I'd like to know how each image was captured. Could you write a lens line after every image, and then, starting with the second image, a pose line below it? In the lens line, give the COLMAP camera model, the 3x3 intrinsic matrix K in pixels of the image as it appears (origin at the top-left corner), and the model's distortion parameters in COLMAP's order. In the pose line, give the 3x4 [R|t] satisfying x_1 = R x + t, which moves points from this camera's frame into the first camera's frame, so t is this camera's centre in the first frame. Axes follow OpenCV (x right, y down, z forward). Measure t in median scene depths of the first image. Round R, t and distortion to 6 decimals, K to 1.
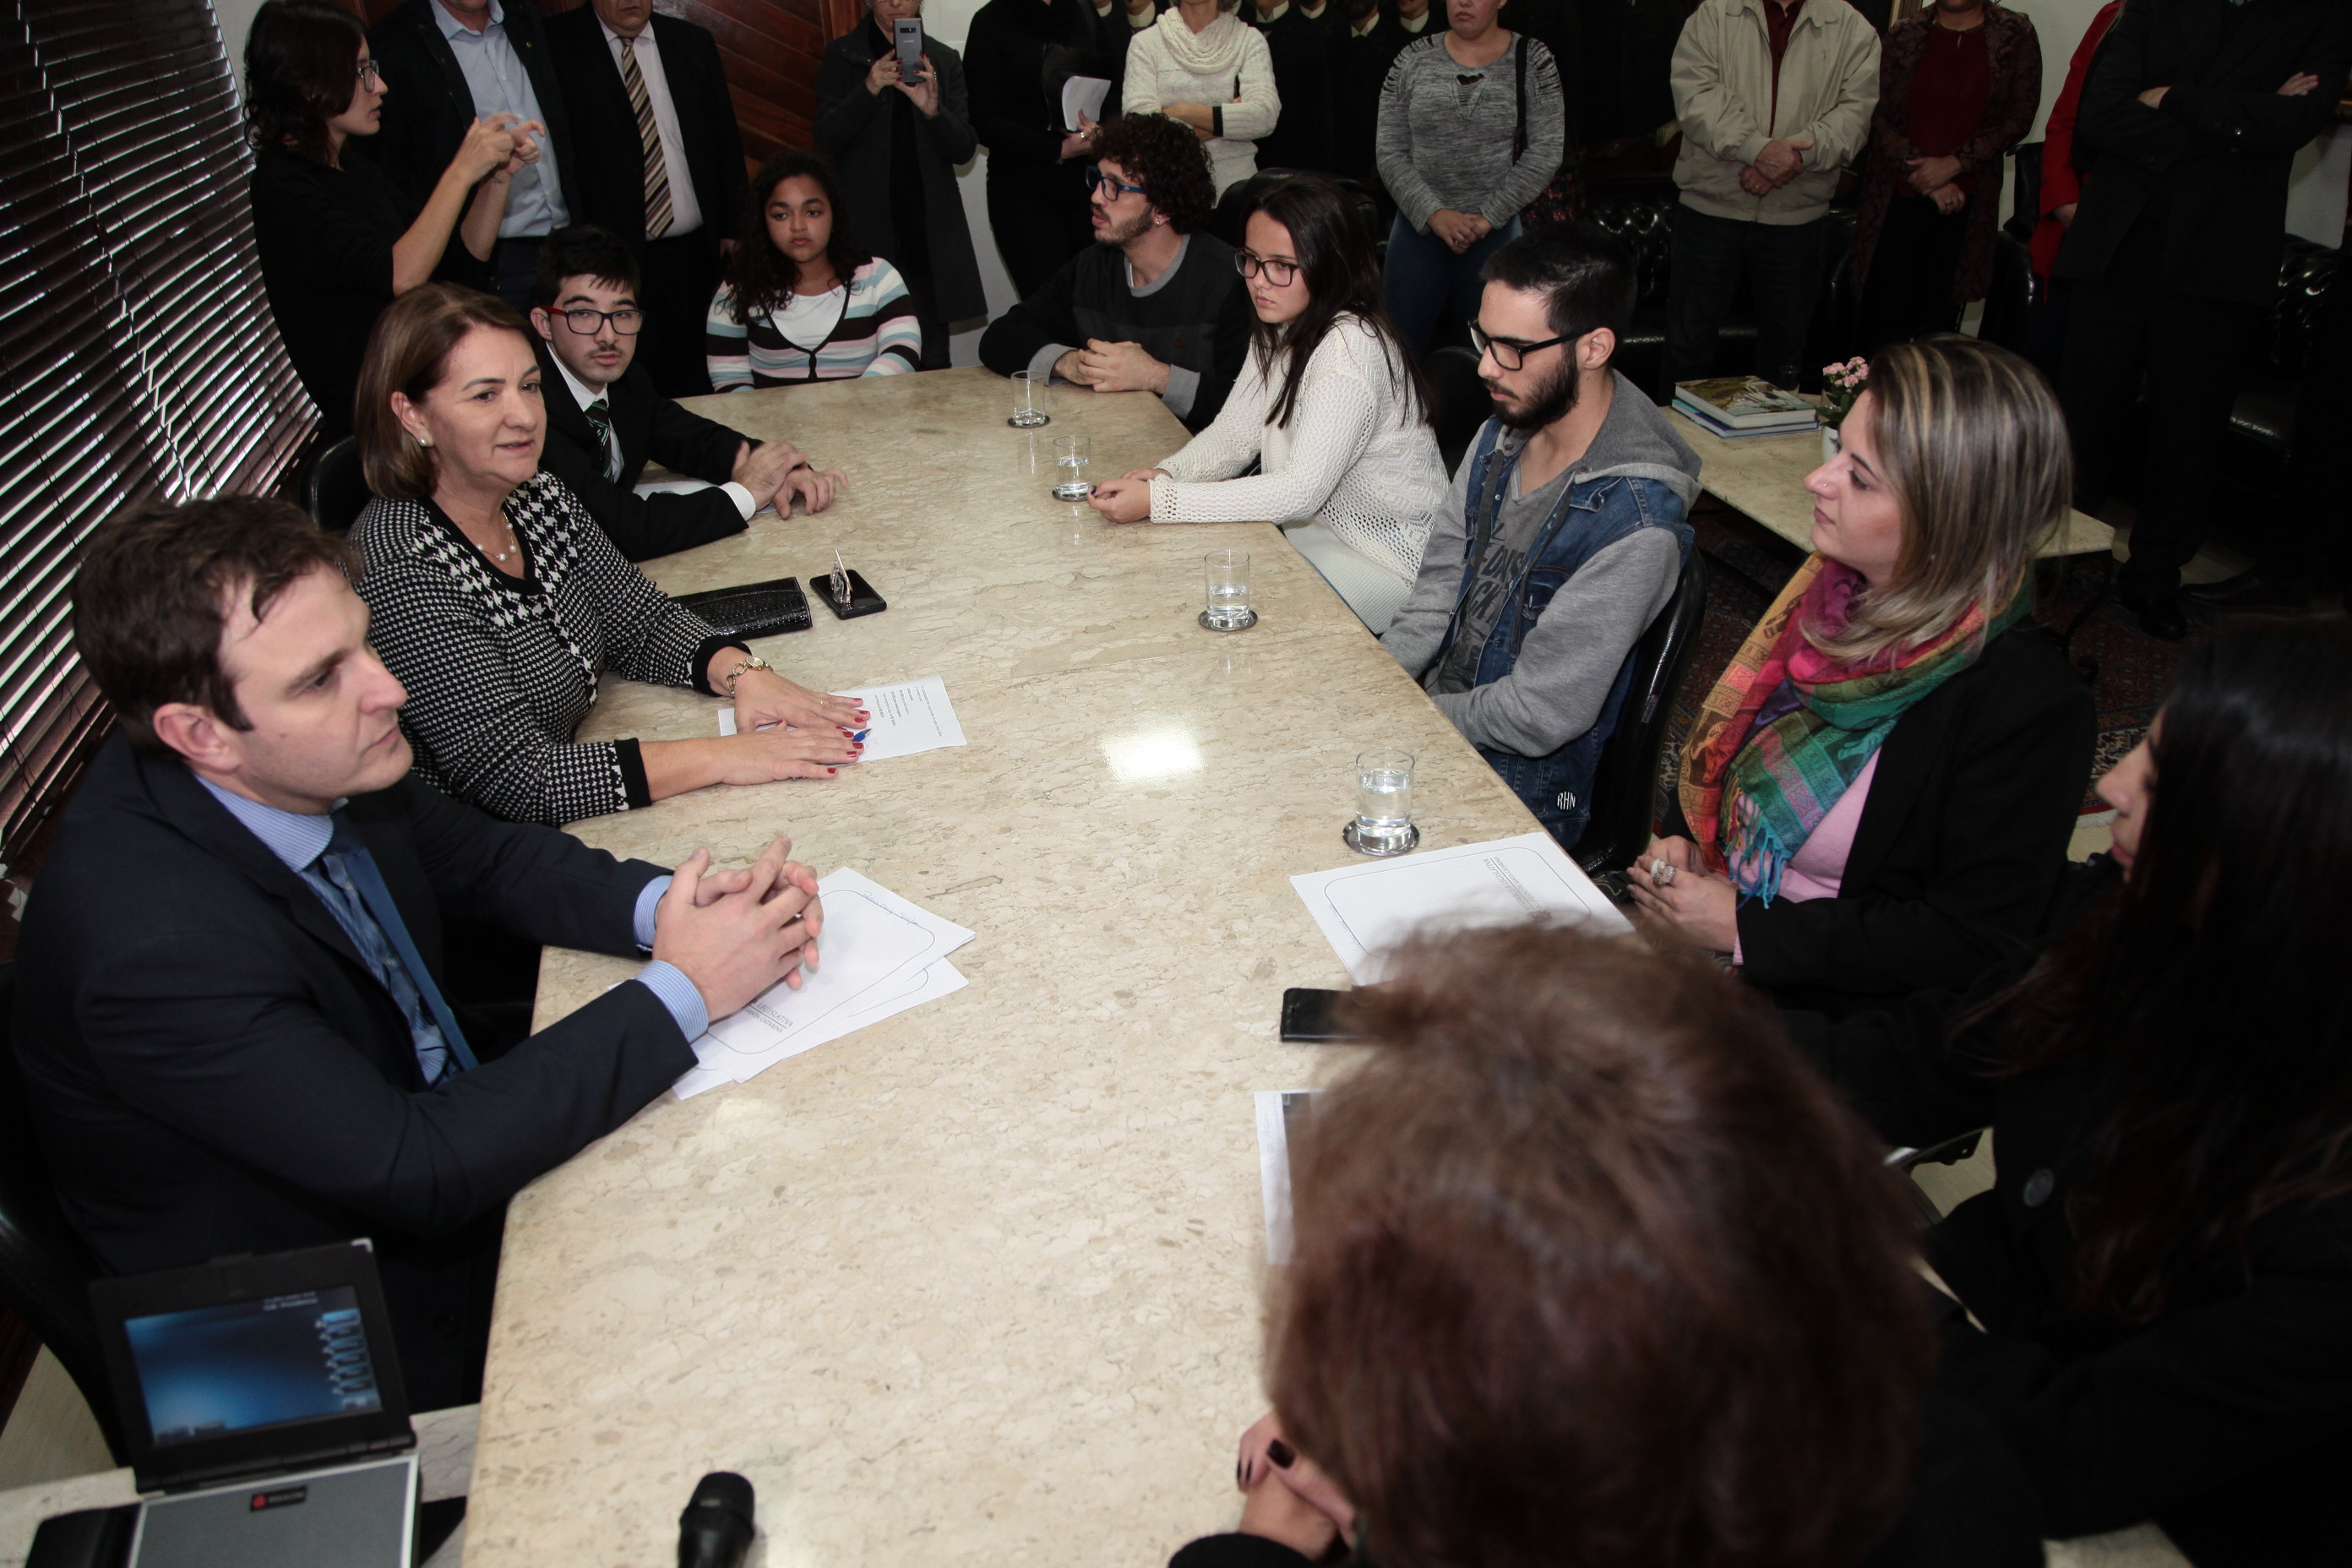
lens RADIAL K [[1608.6, 0, 1122.3], [0, 1608.6, 824.2], [0, 0, 1]] dist [-0.099818, 0.047906]
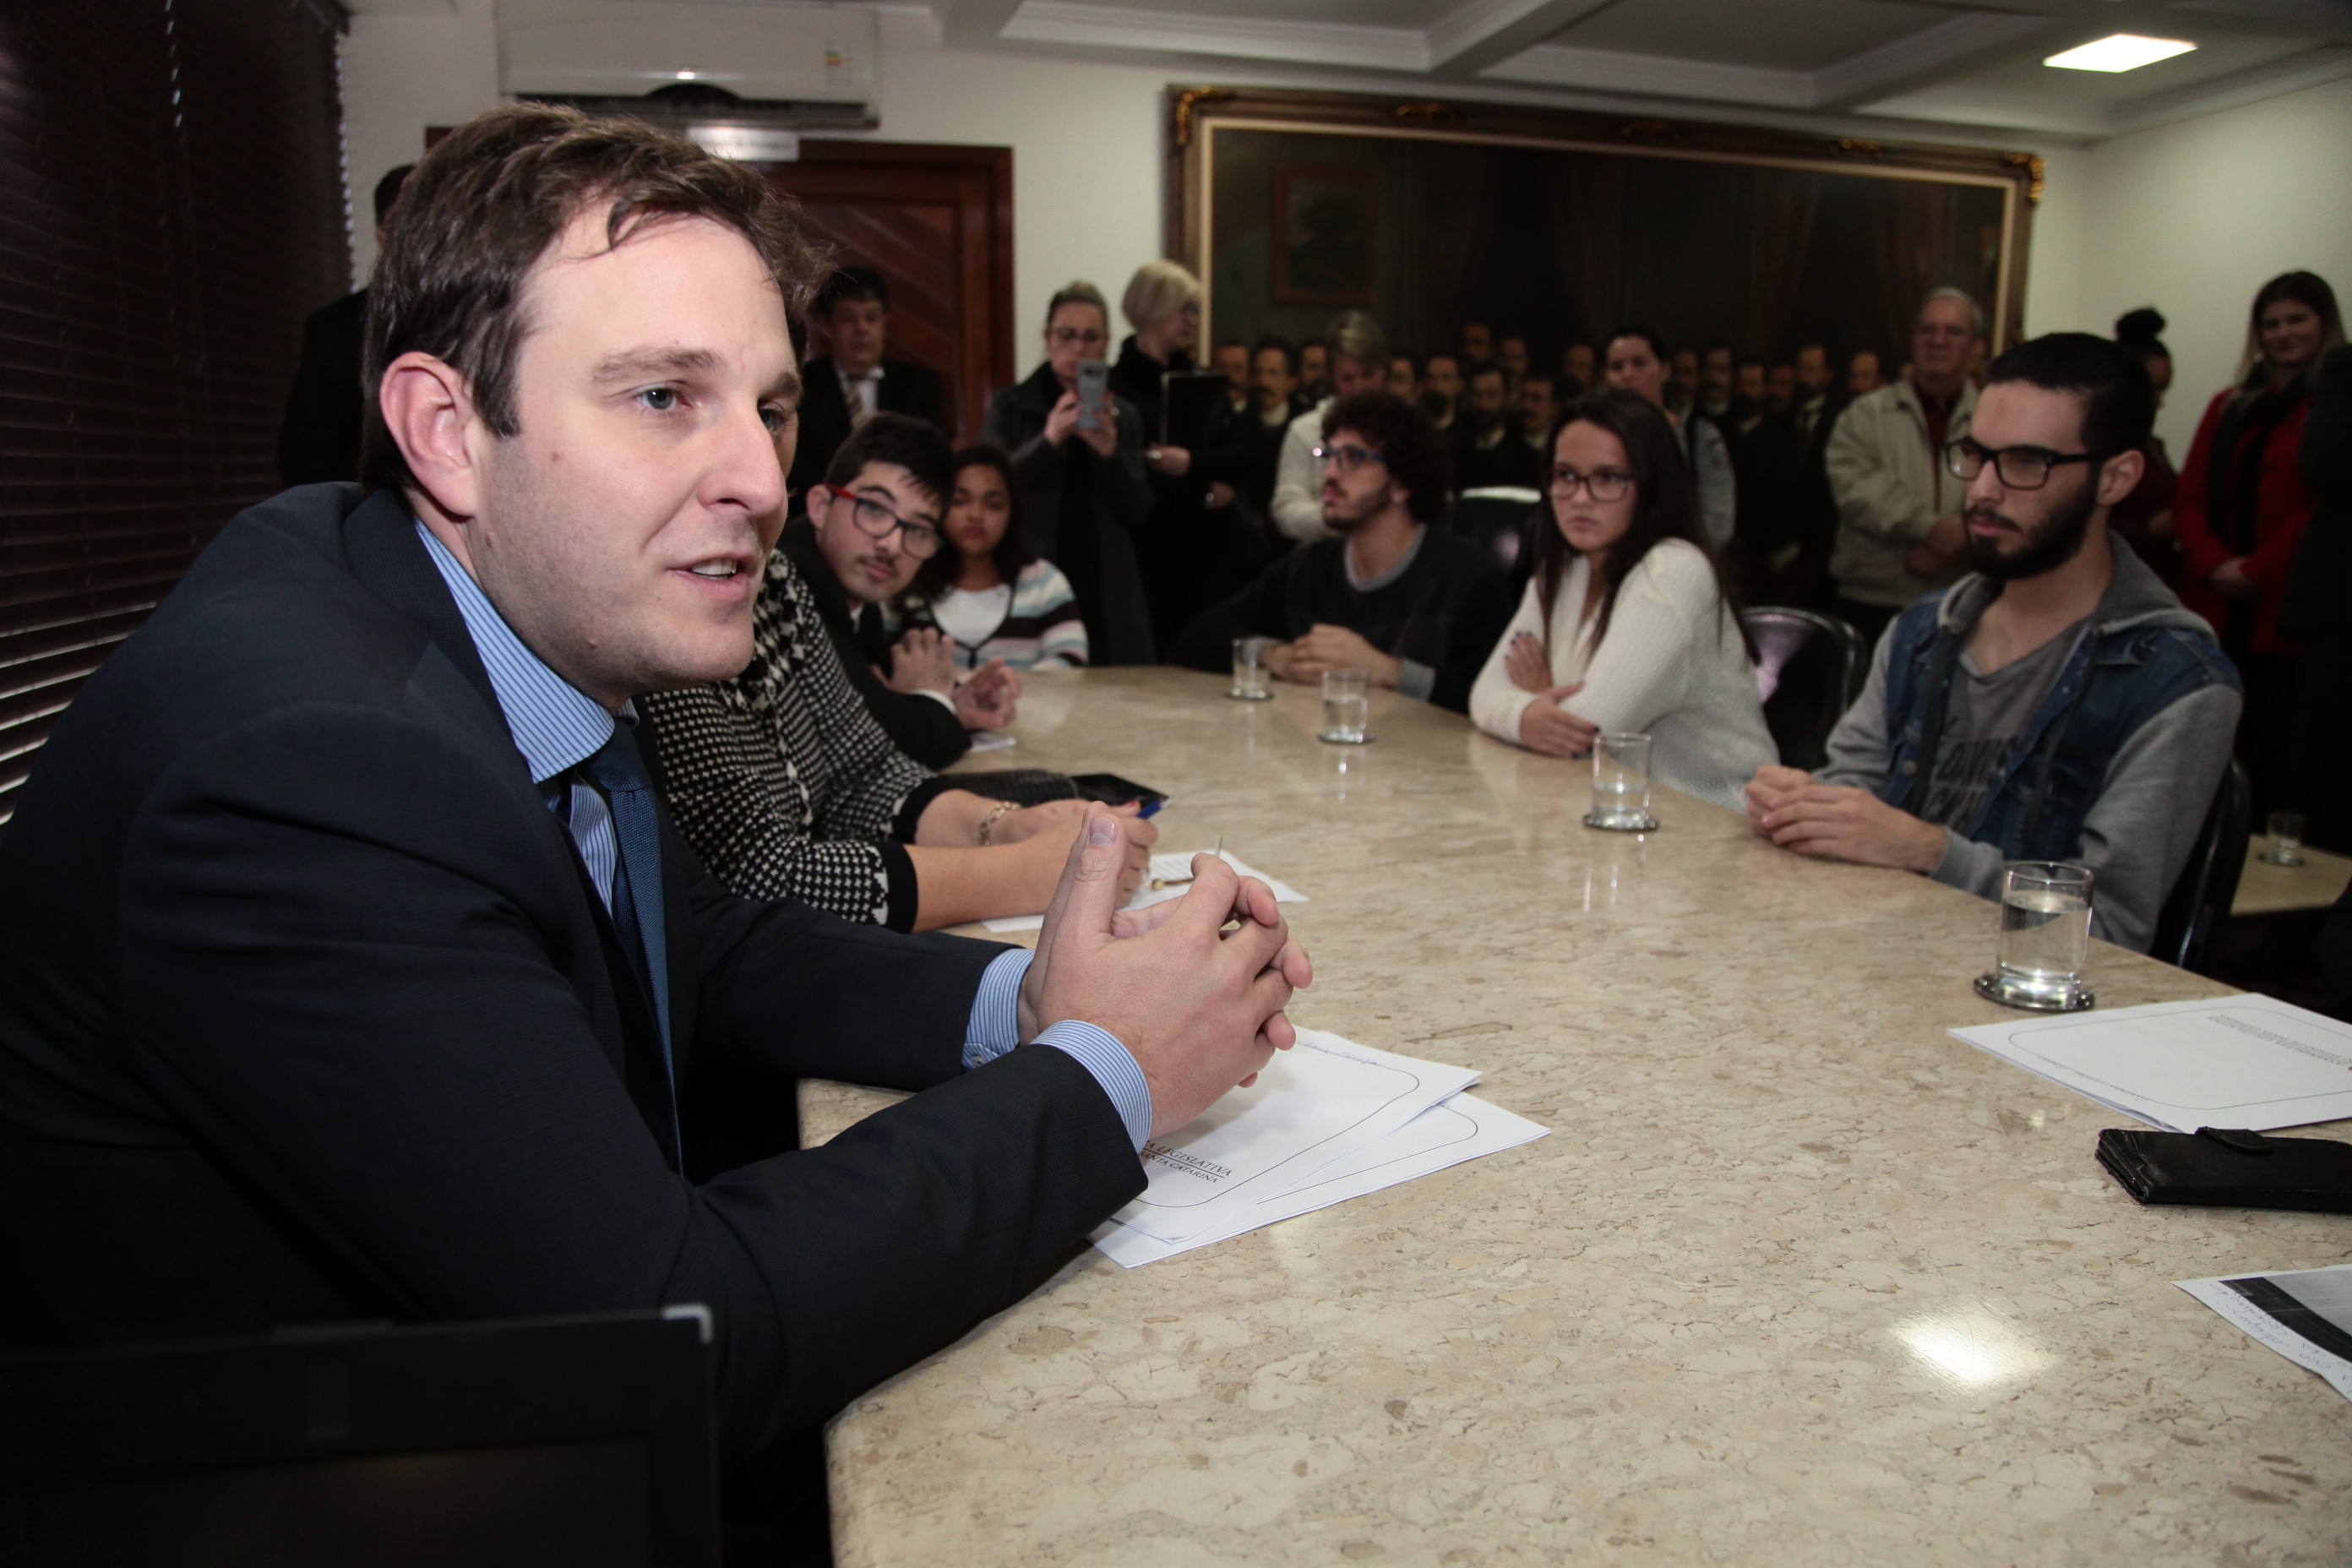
lens RADIAL K [[1608.6, 0, 1146.7], [0, 1608.6, 744.6], [0, 0, 1]] dist [-0.099818, 0.047906]
pose [[0.998487, 0.050556, 0.021650, -0.204075], [-0.039286, 0.931146, -0.362525, 0.142394], [-0.038487, 0.361126, 0.931723, 0.305714]]
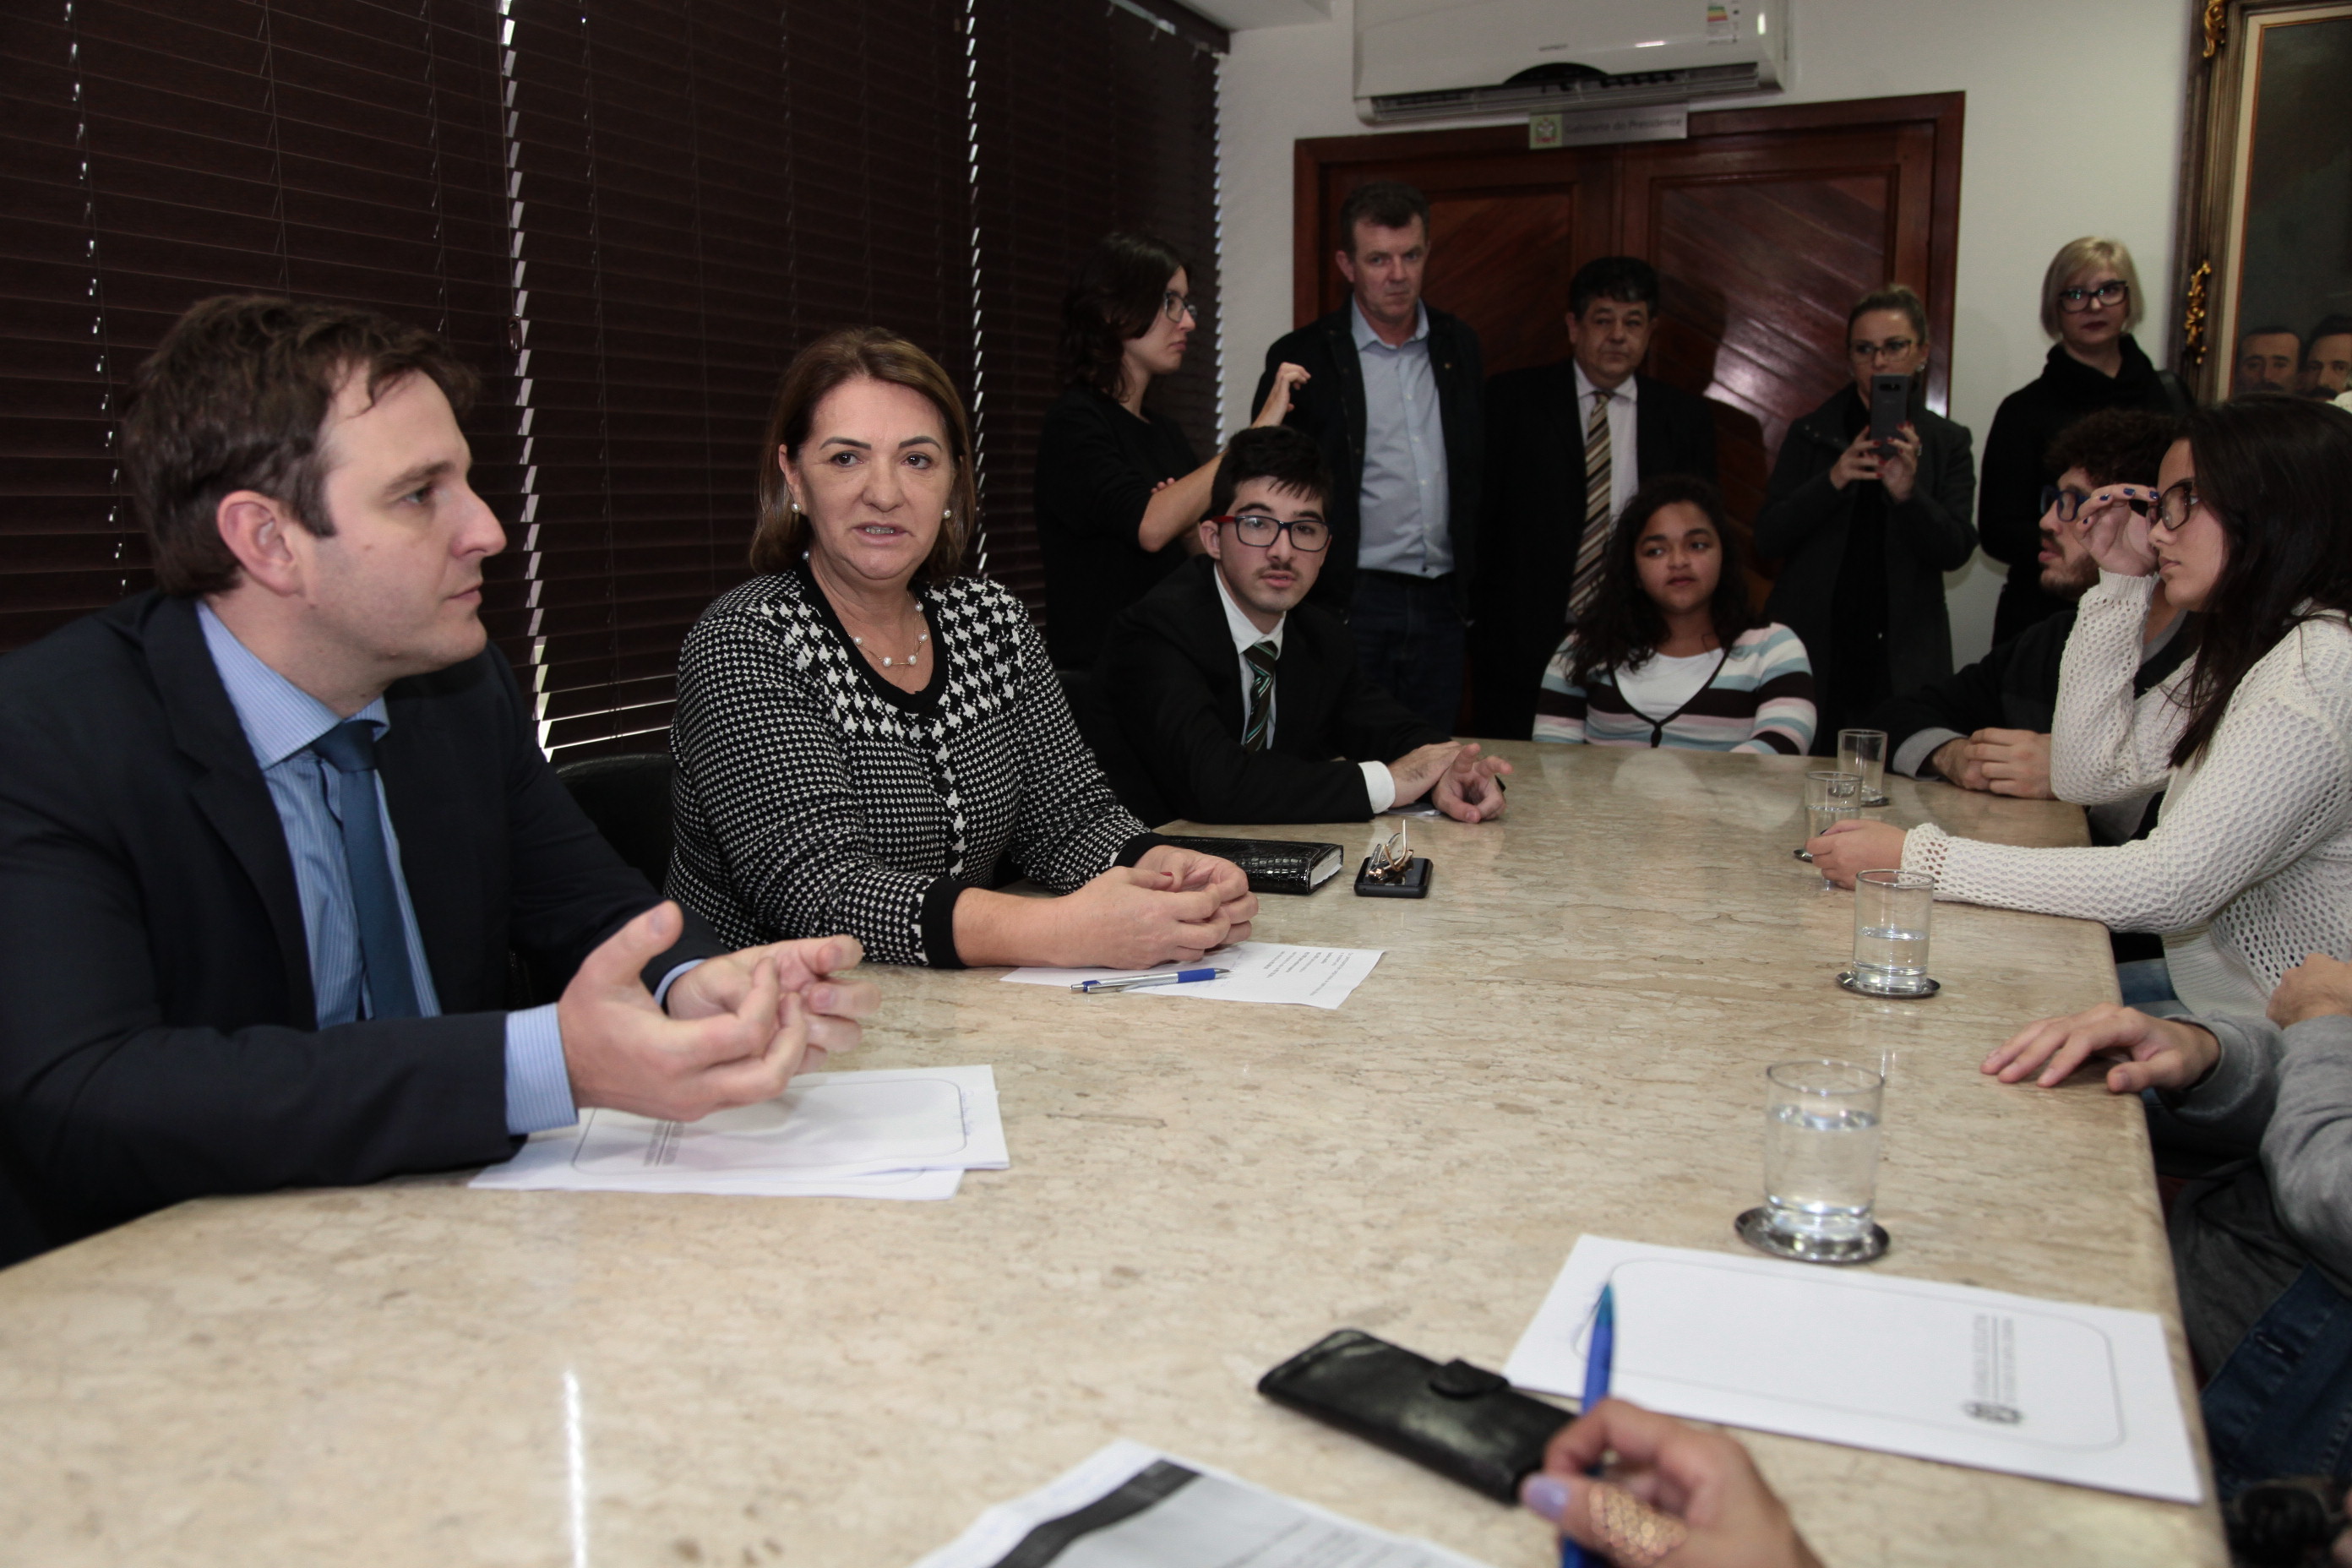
lens RADIAL K [[1956.6, 0, 1157.7], [0, 1956.6, 781.8], [0, 0, 1]] dist [-0.044714, 0.055275]
pose [[0.802743, 0.135158, -0.580807, 0.289213], [-0.338258, 0.905327, -0.256836, 0.092026], [0.491107, 0.402636, 0.772463, 0.307820]]
